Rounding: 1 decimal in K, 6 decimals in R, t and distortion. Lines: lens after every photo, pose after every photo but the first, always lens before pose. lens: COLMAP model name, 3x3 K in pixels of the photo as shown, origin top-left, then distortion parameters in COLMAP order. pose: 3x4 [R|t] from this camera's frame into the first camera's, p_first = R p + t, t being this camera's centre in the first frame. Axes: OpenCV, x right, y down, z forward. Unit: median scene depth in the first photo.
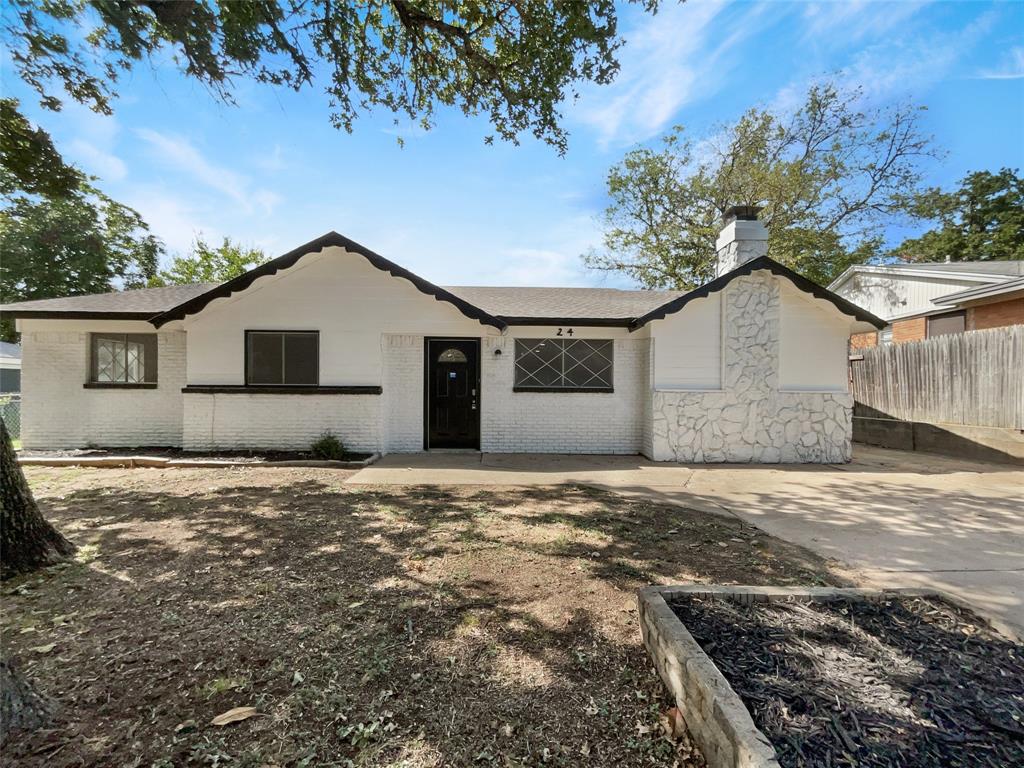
lens RADIAL K [[421.9, 0, 512.3], [0, 421.9, 386.3], [0, 0, 1]] dist [-0.002565, -0.000941]
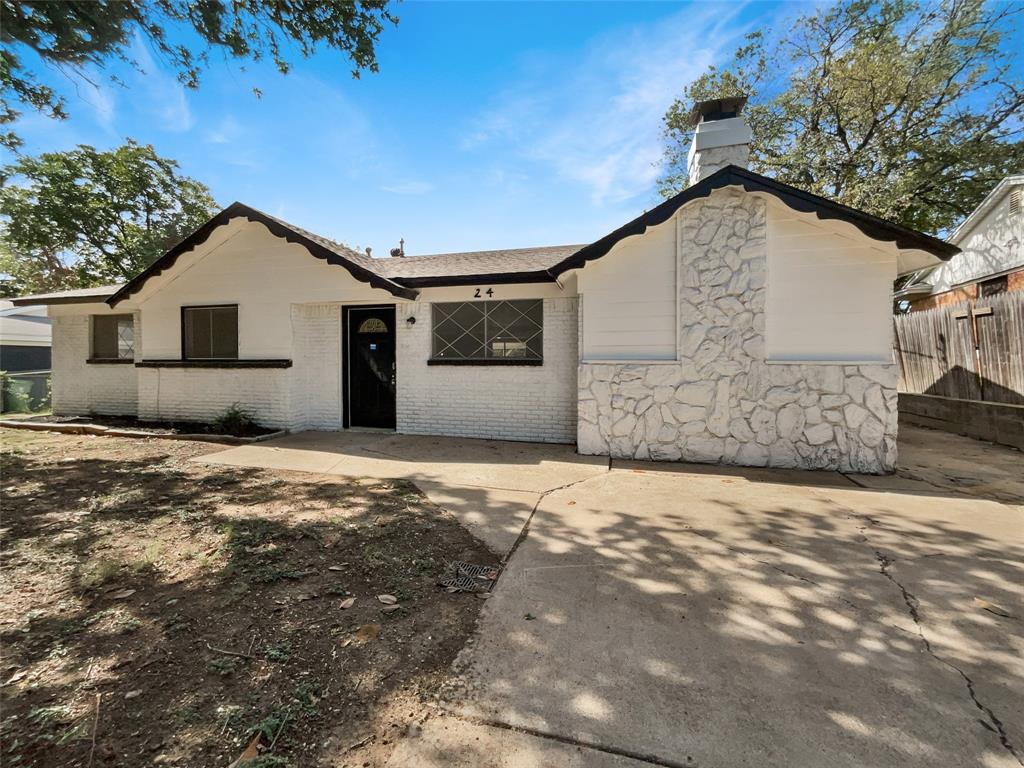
lens RADIAL K [[421.9, 0, 519.9], [0, 421.9, 366.0], [0, 0, 1]] dist [-0.002565, -0.000941]
pose [[0.957980, -0.003674, -0.286811, 0.449257], [0.006766, 0.999929, 0.009791, 0.008290], [0.286755, -0.011320, 0.957937, 0.231636]]
